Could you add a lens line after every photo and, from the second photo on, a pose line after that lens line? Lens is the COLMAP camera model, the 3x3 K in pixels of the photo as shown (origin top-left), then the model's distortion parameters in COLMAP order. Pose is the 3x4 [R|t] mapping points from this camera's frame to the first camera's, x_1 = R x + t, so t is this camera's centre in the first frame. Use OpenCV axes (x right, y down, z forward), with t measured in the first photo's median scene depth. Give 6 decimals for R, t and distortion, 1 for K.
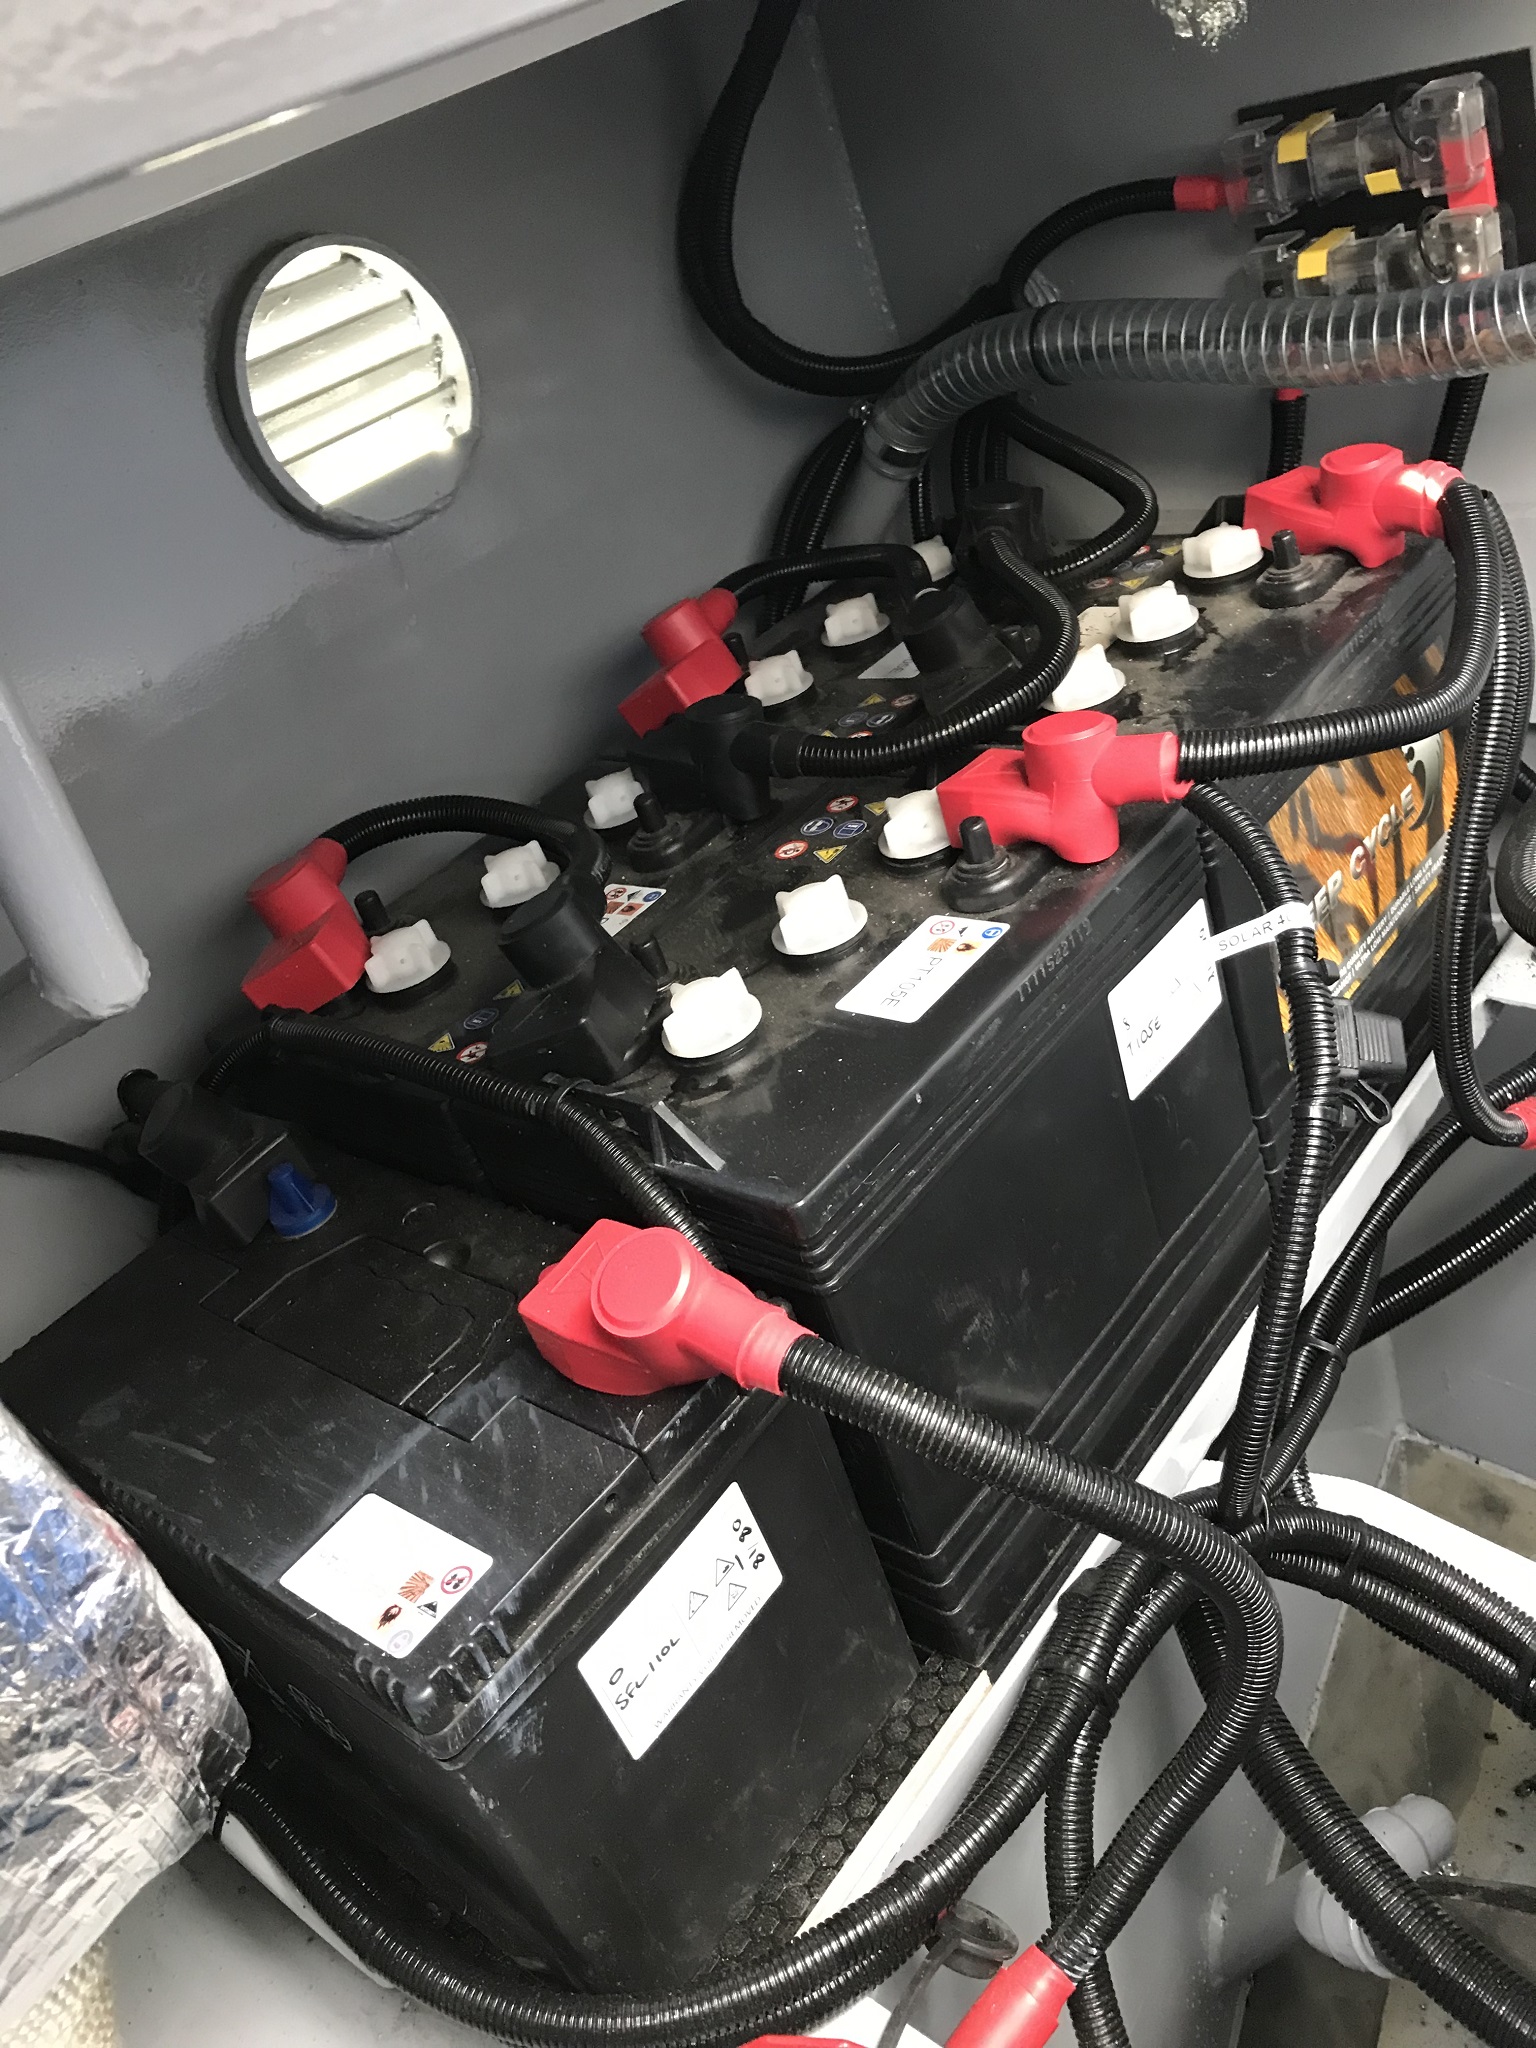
lens RADIAL K [[1653.7, 0, 774.2], [0, 1653.7, 1012.7], [0, 0, 1]] dist [0.006051, -0.001275]
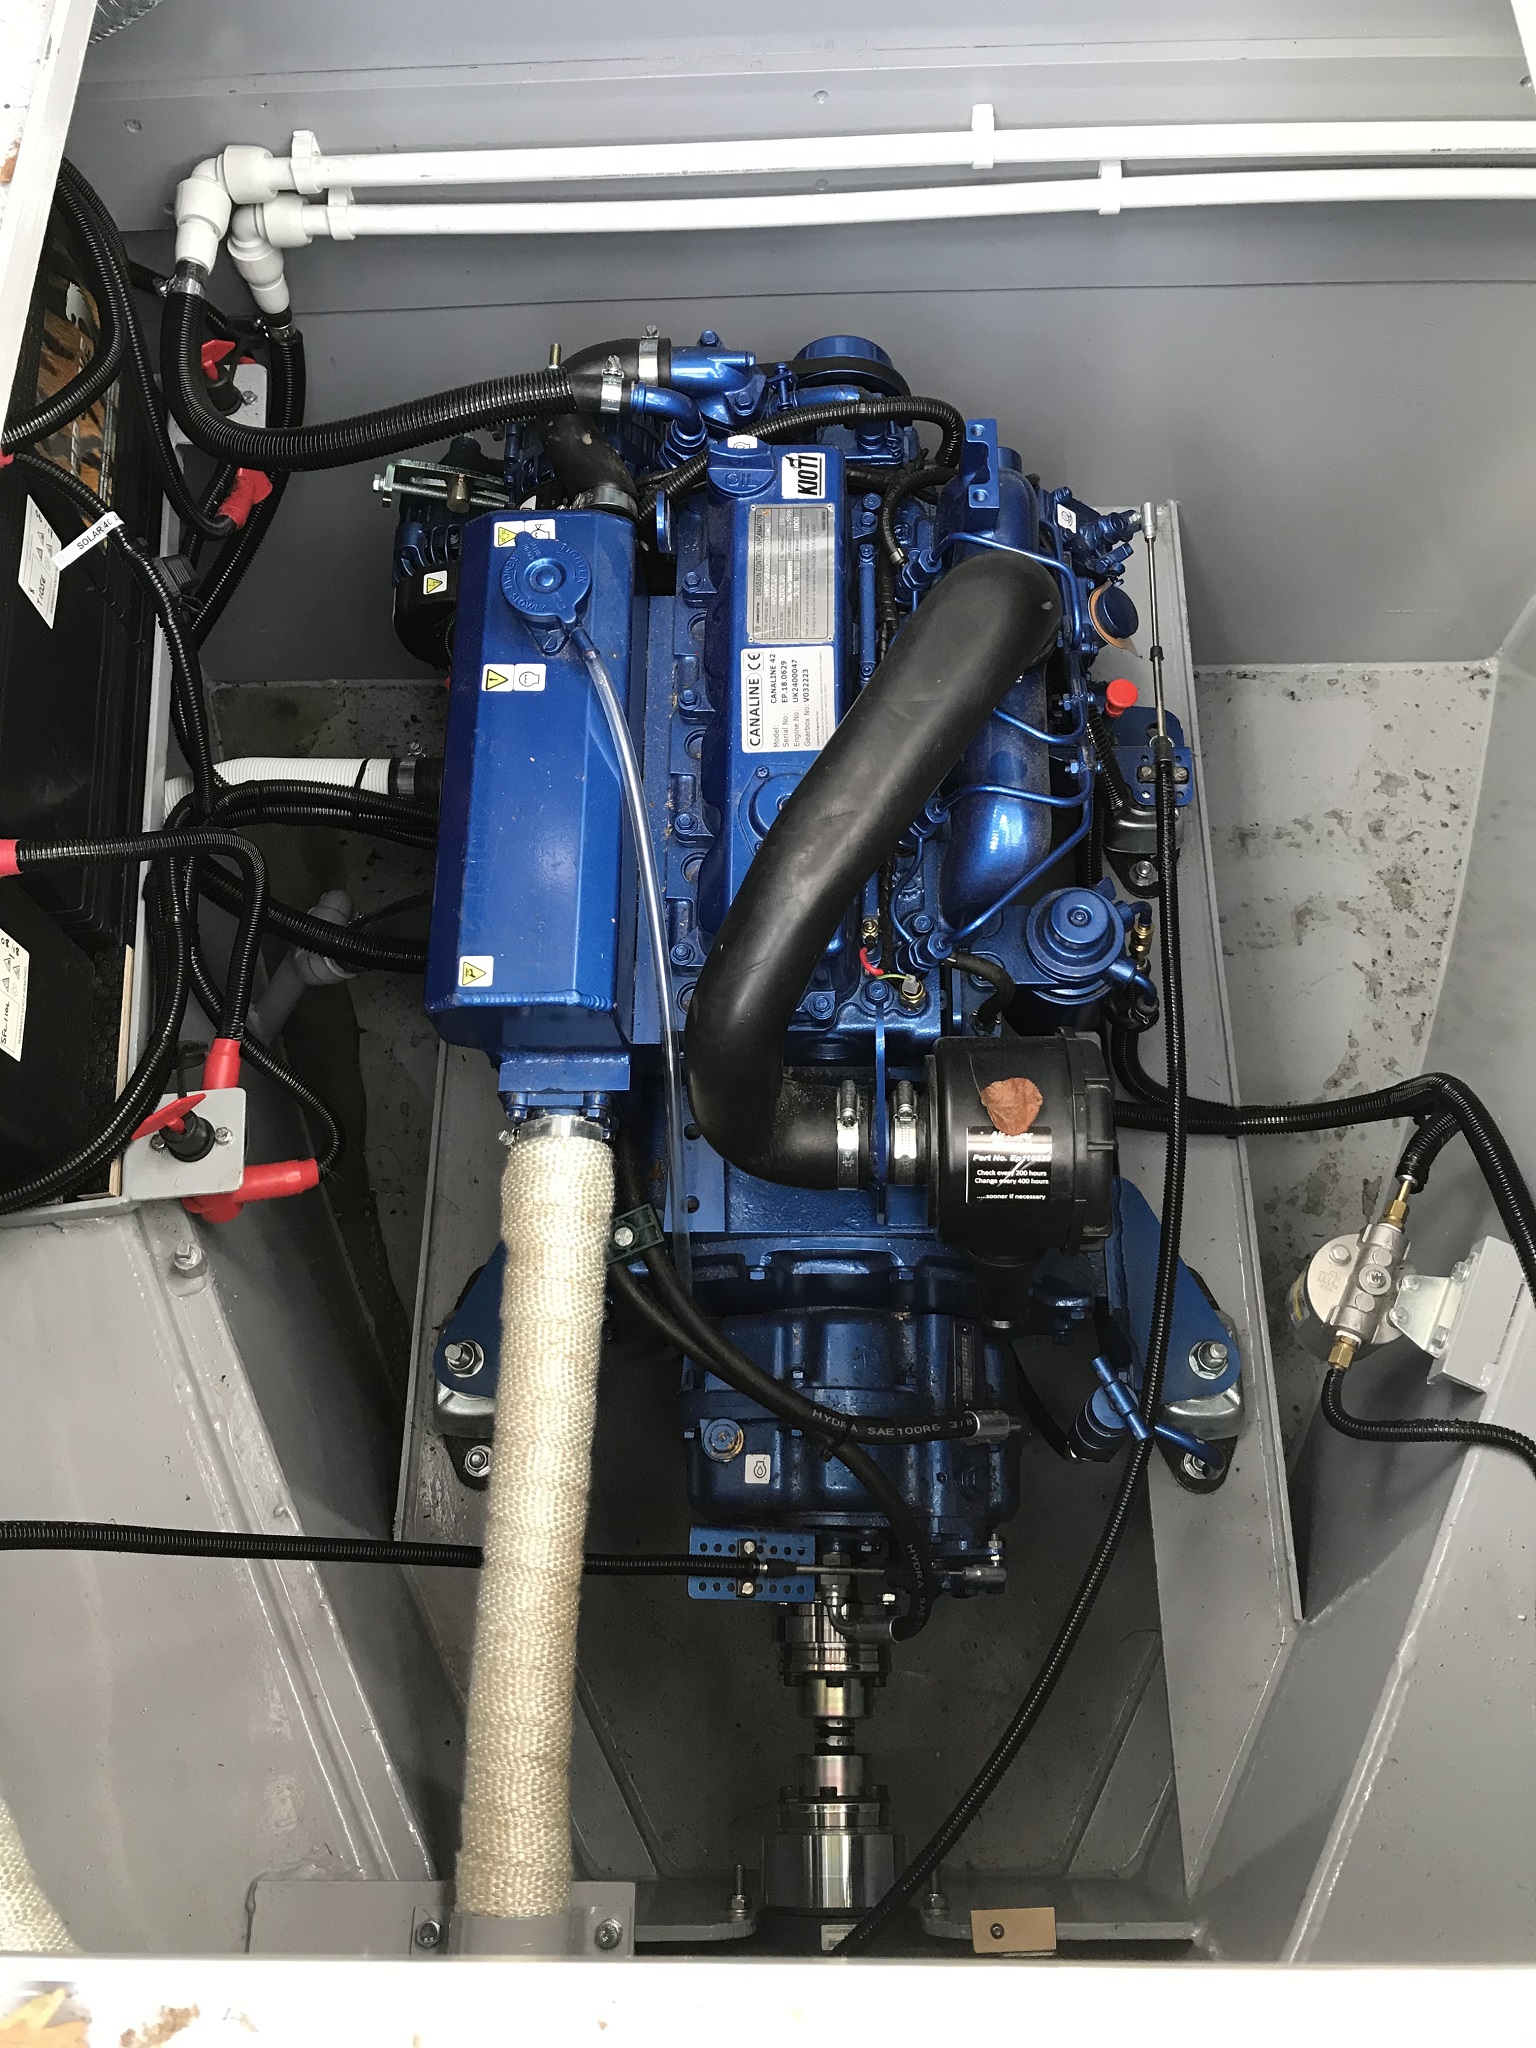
lens RADIAL K [[1653.7, 0, 767.9], [0, 1653.7, 1018.5], [0, 0, 1]] dist [0.006051, -0.001275]
pose [[0.678216, -0.532647, 0.506271, -0.384902], [0.228283, 0.807559, 0.543815, -0.405940], [-0.698506, -0.253251, 0.669294, -0.819403]]
